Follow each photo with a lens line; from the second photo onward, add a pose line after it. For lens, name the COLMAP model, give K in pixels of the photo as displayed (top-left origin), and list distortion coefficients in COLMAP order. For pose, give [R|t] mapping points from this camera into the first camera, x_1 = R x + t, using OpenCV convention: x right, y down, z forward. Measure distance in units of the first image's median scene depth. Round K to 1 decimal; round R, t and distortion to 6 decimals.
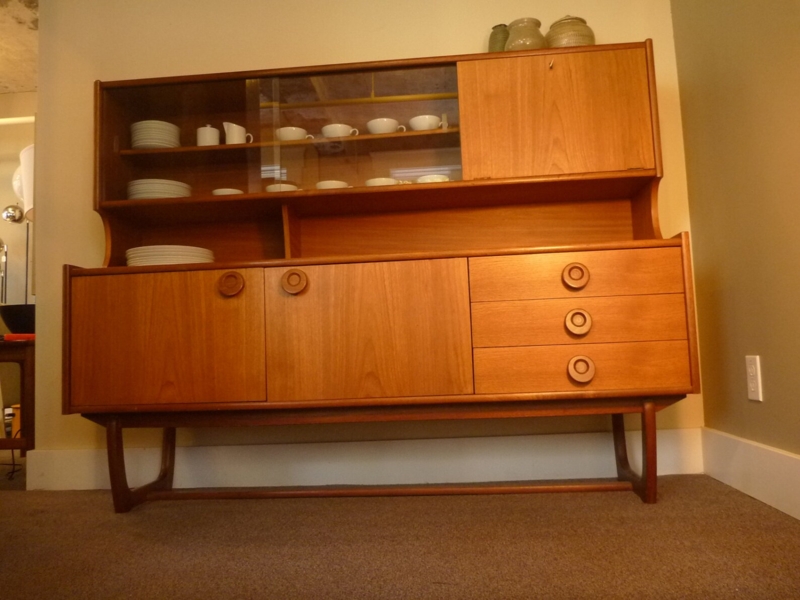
lens RADIAL K [[653.5, 0, 400.3], [0, 653.5, 300.7], [0, 0, 1]] dist [-0.030101, -0.008633]
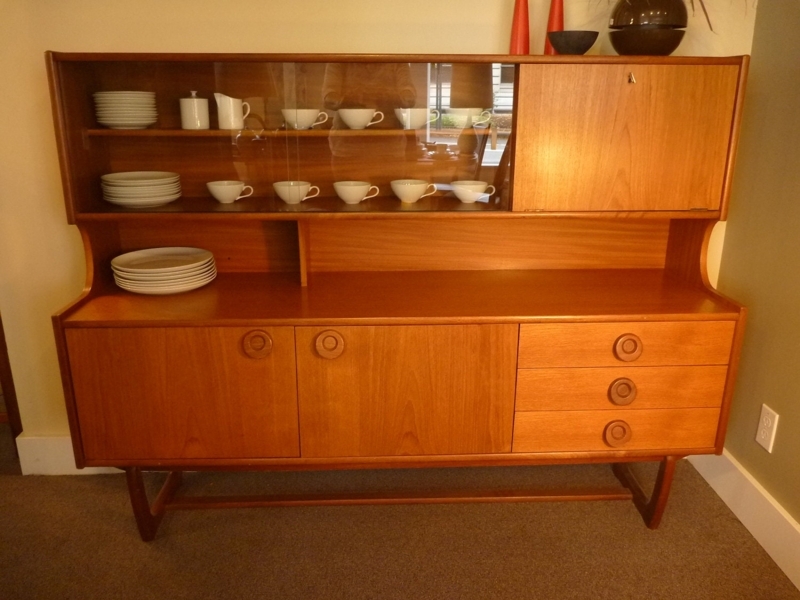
lens RADIAL K [[653.5, 0, 399.5], [0, 653.5, 300.6], [0, 0, 1]] dist [-0.030101, -0.008633]
pose [[0.991238, 0.002777, 0.132061, -0.183486], [-0.052368, 0.926114, 0.373592, -0.422416], [-0.121266, -0.377234, 0.918144, 0.175101]]
